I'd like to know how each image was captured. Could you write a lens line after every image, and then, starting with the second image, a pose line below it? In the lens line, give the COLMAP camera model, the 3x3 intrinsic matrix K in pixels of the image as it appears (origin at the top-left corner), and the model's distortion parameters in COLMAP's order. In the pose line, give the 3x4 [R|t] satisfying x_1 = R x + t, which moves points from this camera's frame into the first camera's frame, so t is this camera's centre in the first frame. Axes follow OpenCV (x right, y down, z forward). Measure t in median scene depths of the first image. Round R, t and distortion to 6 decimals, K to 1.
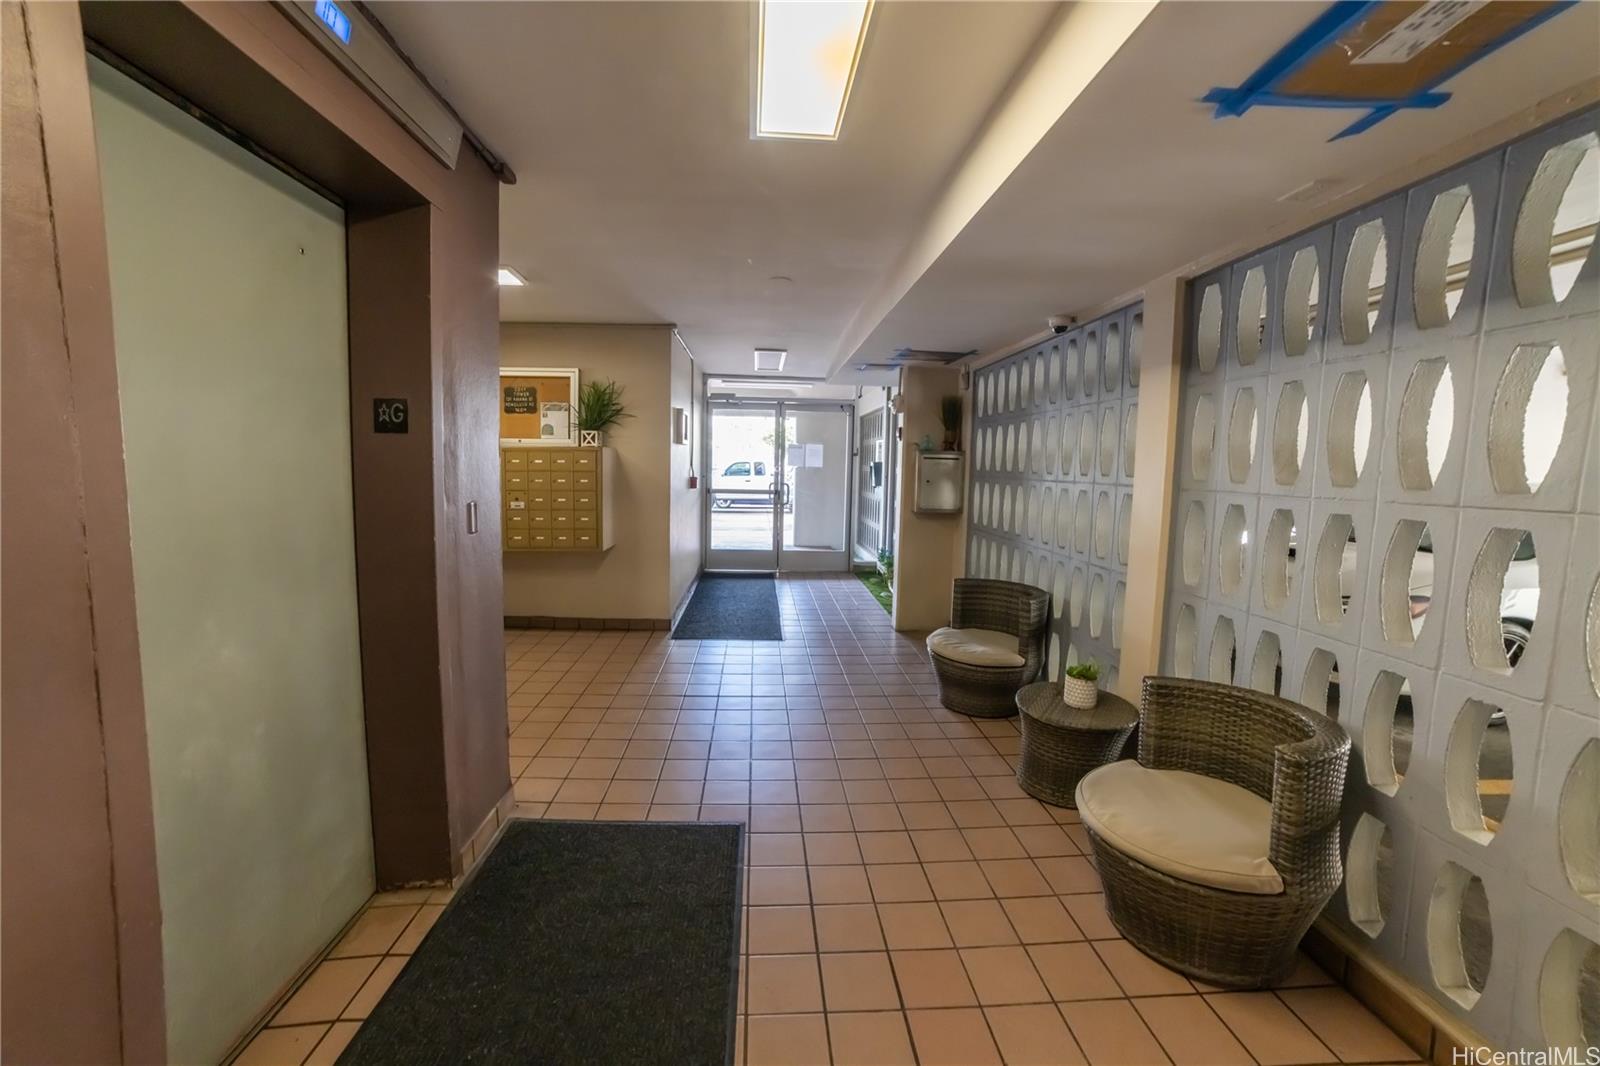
lens RADIAL K [[669.1, 0, 800.7], [0, 669.1, 531.6], [0, 0, 1]] dist [-0.003359, -0.000116]
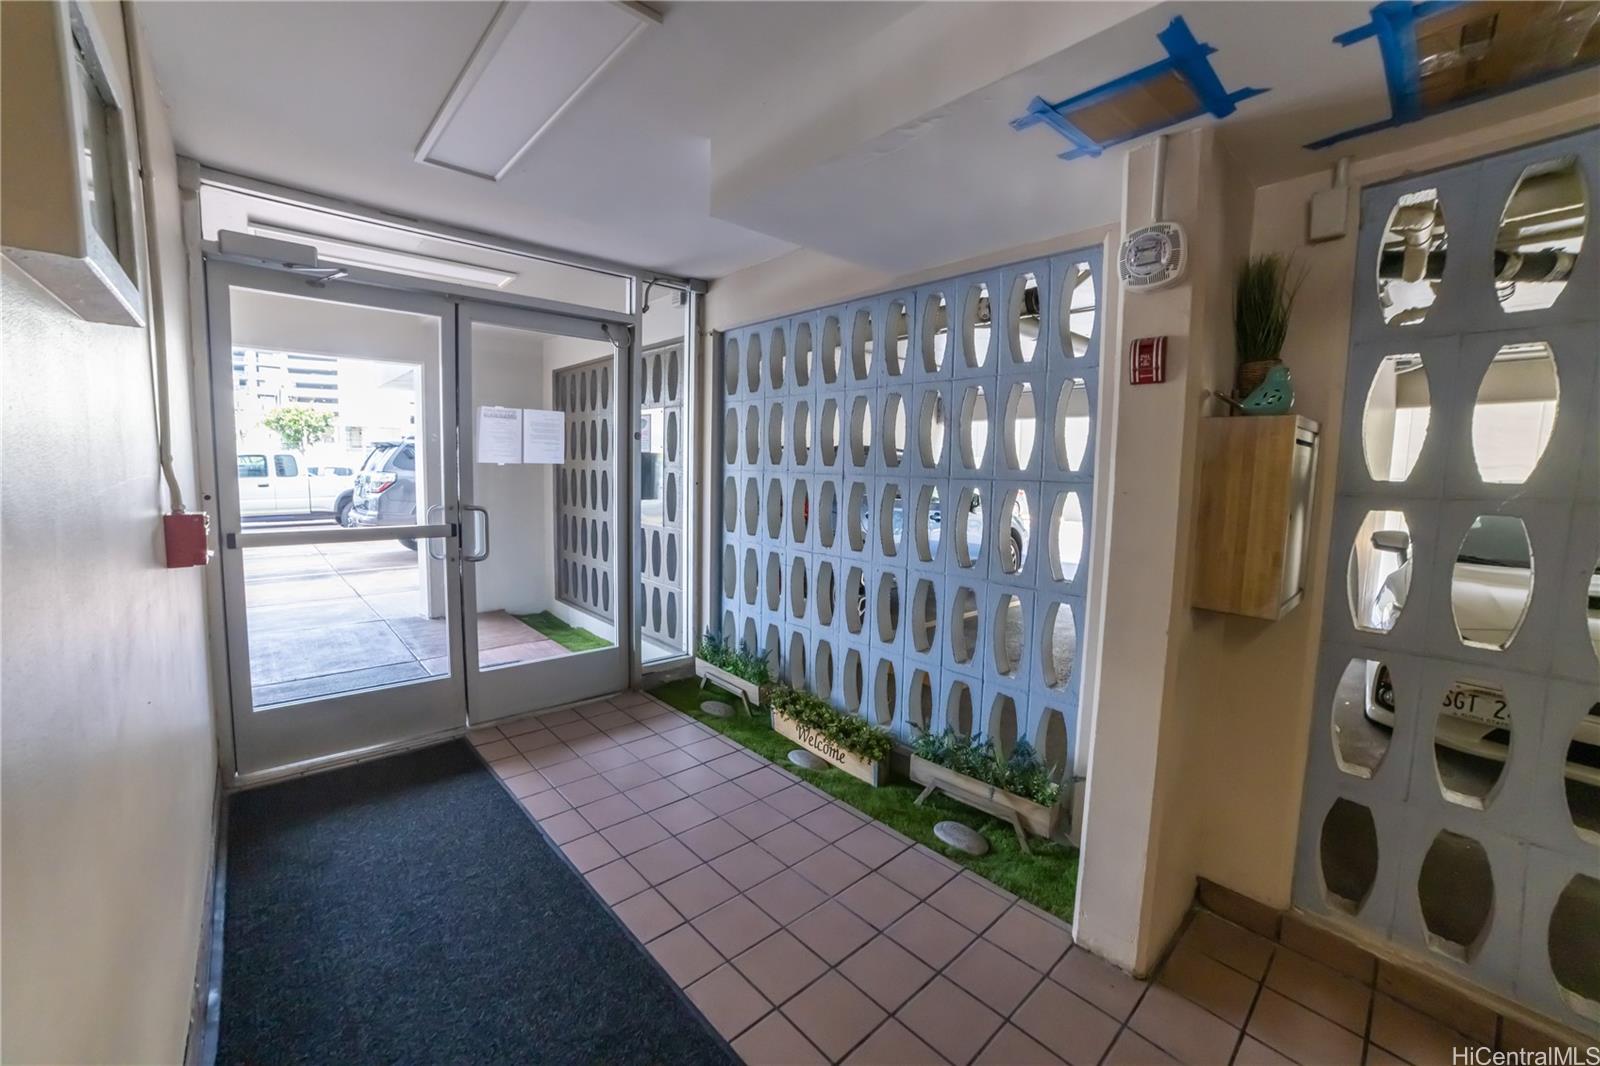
lens RADIAL K [[669.1, 0, 793.3], [0, 669.1, 535.1], [0, 0, 1]] dist [-0.003359, -0.000116]
pose [[0.816476, -0.064251, 0.573793, -0.099263], [0.056769, 0.997907, 0.030963, -0.056727], [-0.574582, 0.007293, 0.818415, 0.571550]]
